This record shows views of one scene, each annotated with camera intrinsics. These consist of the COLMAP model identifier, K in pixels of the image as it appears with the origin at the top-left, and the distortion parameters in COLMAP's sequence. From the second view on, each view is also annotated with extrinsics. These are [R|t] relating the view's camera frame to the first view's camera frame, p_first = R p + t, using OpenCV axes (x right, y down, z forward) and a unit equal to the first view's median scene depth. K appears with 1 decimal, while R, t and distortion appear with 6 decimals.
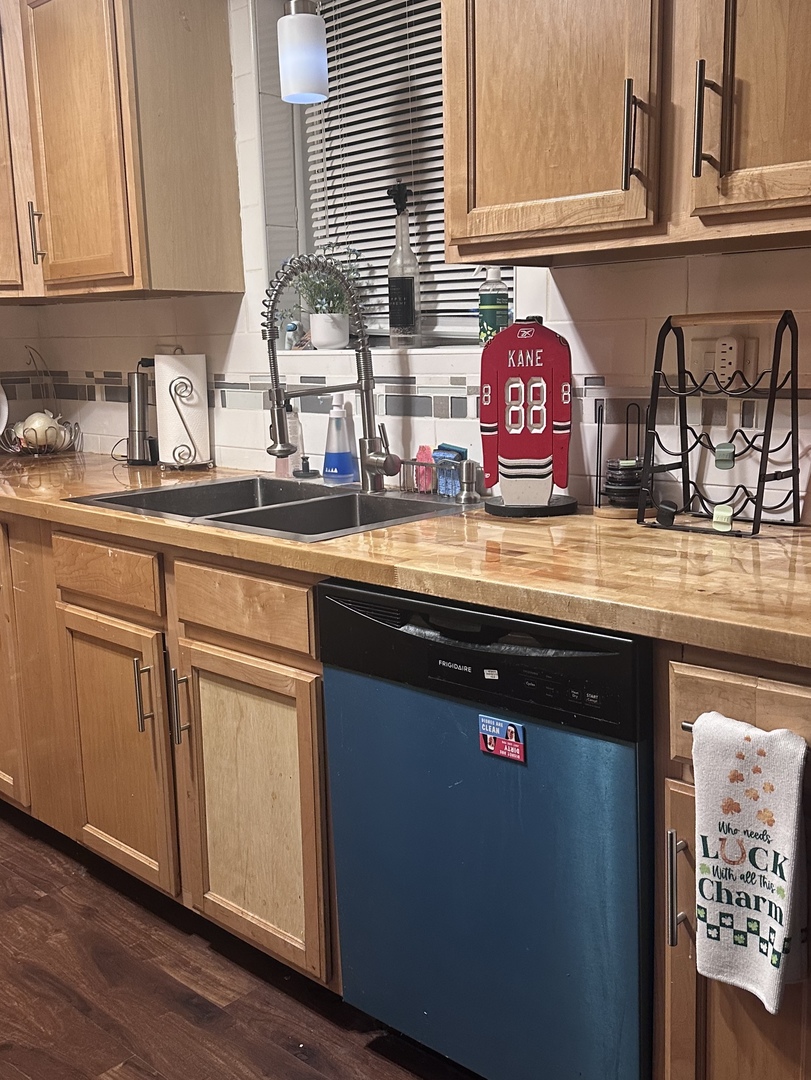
lens RADIAL K [[1072.1, 0, 405.5], [0, 1072.1, 540.0], [0, 0, 1]] dist [0.192422, -0.498953]
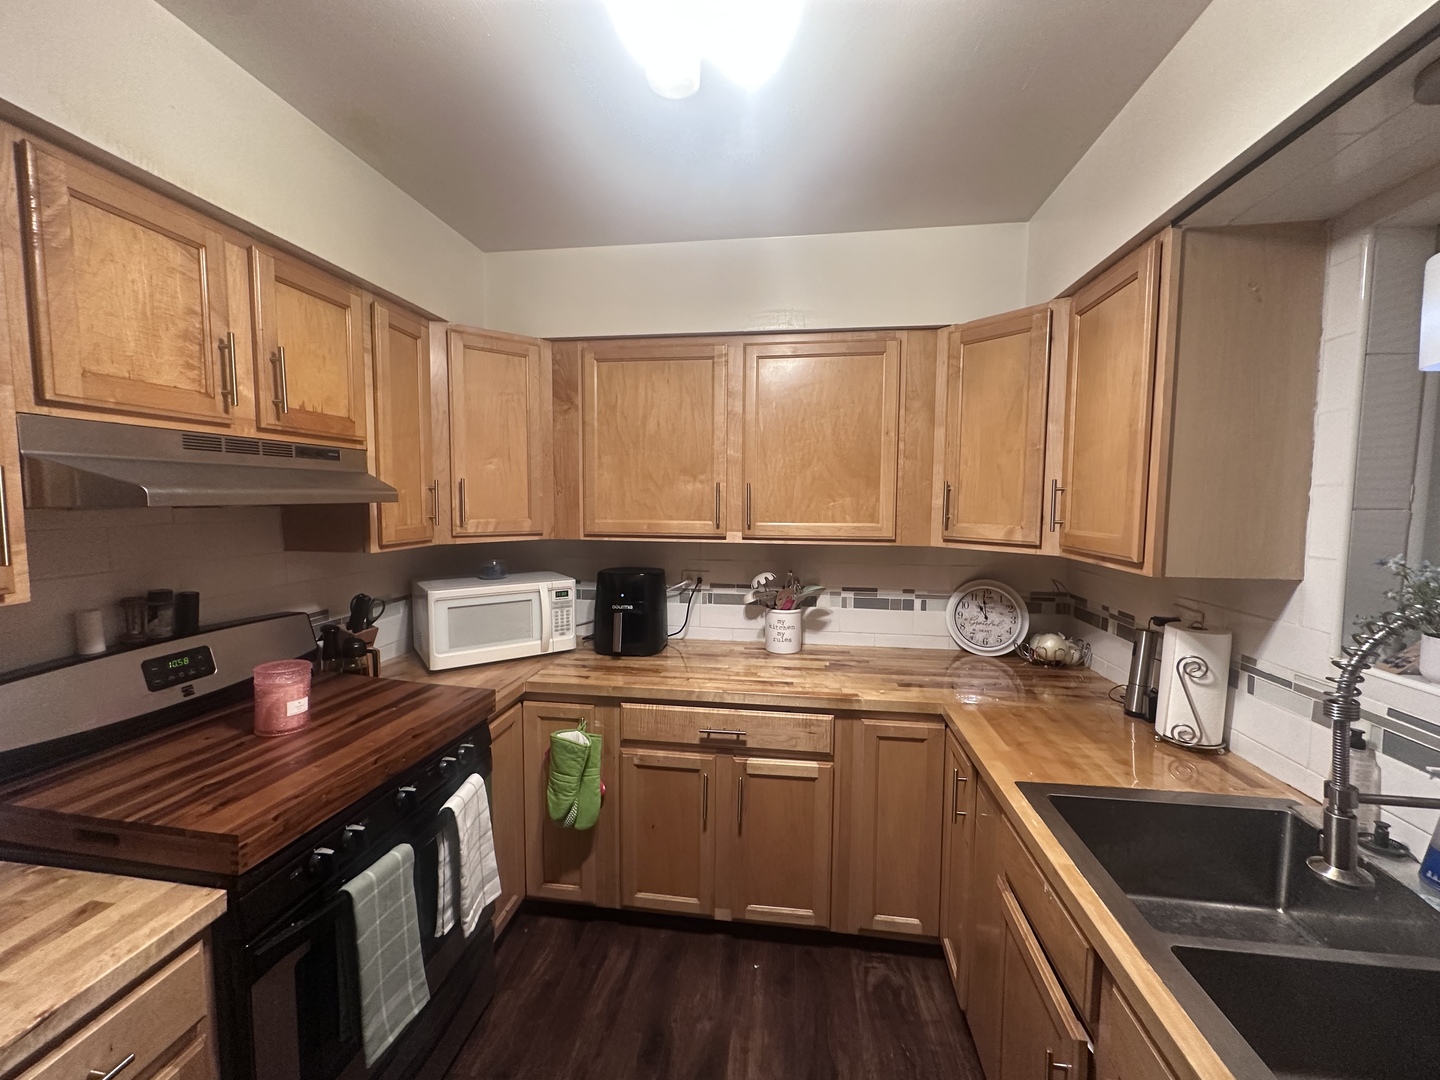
lens RADIAL K [[565.4, 0, 720.0], [0, 565.4, 540.0], [0, 0, 1]] dist [-0.000724, 0.000232]
pose [[0.583993, 0.087252, -0.807056, -0.058435], [-0.166669, 0.985913, -0.014015, -0.173209], [0.794465, 0.142696, 0.590308, 0.359418]]
